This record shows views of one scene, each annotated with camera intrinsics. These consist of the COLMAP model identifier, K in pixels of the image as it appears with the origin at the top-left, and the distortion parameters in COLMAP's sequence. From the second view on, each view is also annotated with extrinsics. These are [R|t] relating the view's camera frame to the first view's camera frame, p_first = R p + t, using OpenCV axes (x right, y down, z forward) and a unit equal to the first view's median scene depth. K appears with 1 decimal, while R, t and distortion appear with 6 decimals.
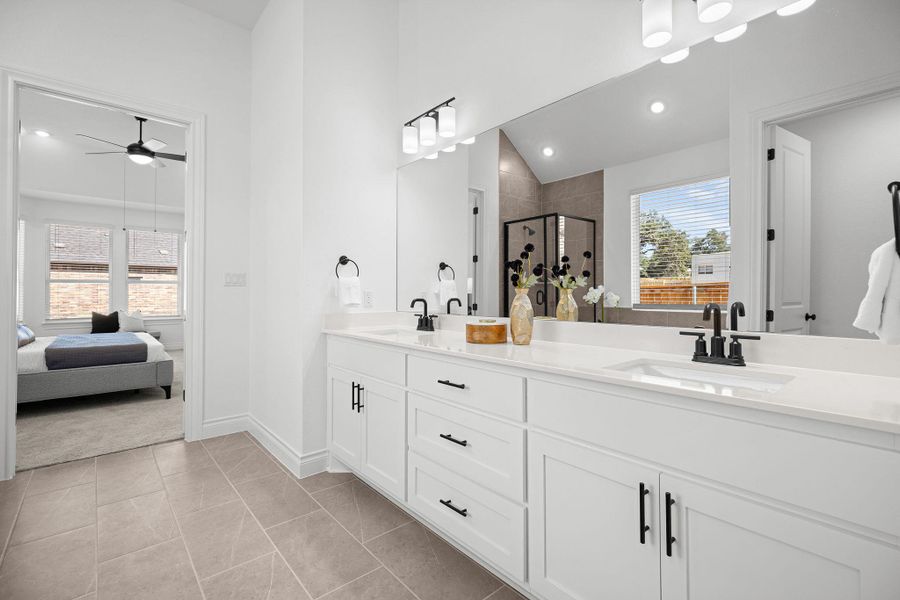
lens RADIAL K [[407.4, 0, 453.6], [0, 407.4, 291.4], [0, 0, 1]] dist [0.003129, 0.001282]
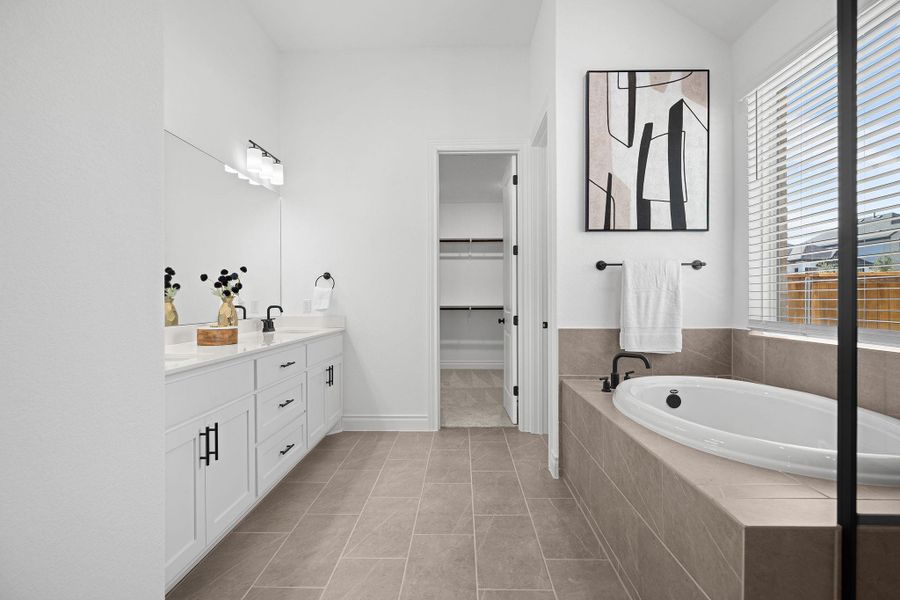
lens RADIAL K [[453.0, 0, 451.1], [0, 453.0, 301.8], [0, 0, 1]] dist [-0.004954, 0.000528]
pose [[-0.740337, 0.005503, 0.672213, -1.456612], [-0.001381, 0.999952, -0.009707, 0.017863], [-0.672235, -0.008115, -0.740294, 1.732442]]
